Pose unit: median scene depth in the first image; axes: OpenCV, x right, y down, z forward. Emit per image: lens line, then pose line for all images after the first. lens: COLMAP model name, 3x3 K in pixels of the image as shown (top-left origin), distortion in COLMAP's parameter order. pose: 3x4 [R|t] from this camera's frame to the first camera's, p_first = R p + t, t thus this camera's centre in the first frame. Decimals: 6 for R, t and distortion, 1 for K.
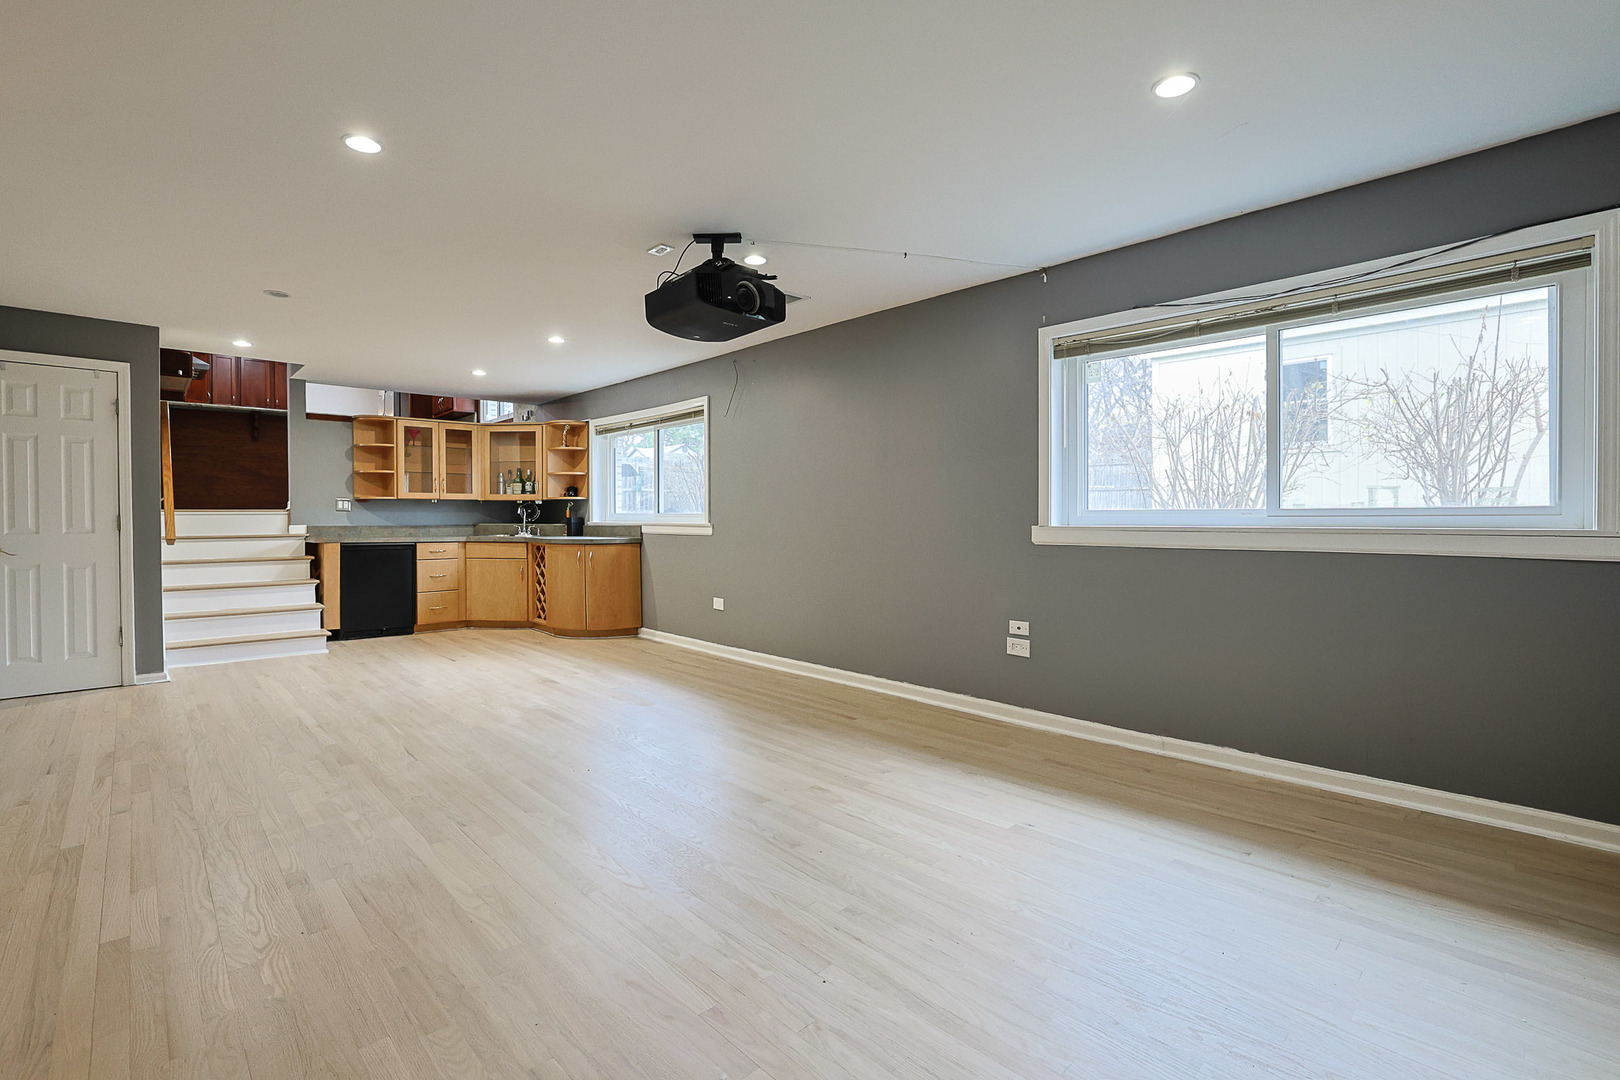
lens RADIAL K [[742.6, 0, 810.3], [0, 742.6, 532.8], [0, 0, 1]] dist [-0.040476, 0.001684]
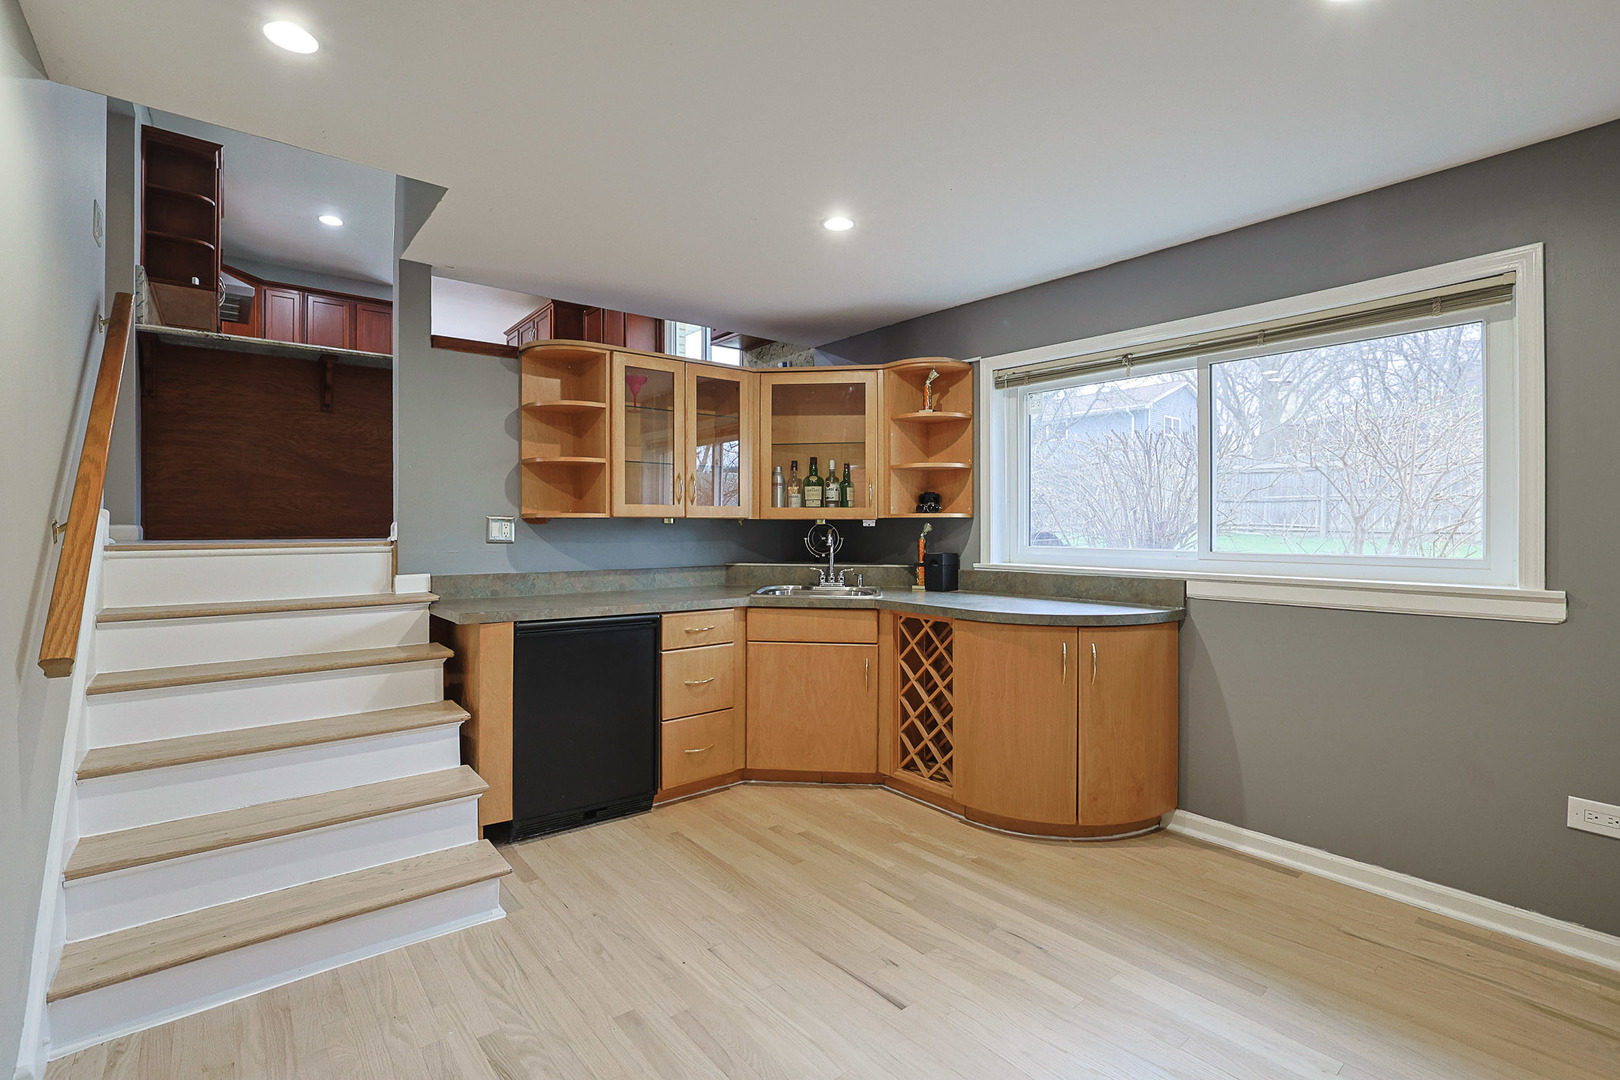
lens RADIAL K [[742.6, 0, 807.9], [0, 742.6, 529.6], [0, 0, 1]] dist [-0.040476, 0.001684]
pose [[0.997480, 0.001575, -0.070927, -0.400131], [-0.002897, 0.999824, -0.018533, -0.029548], [0.070886, 0.018692, 0.997309, 0.526360]]
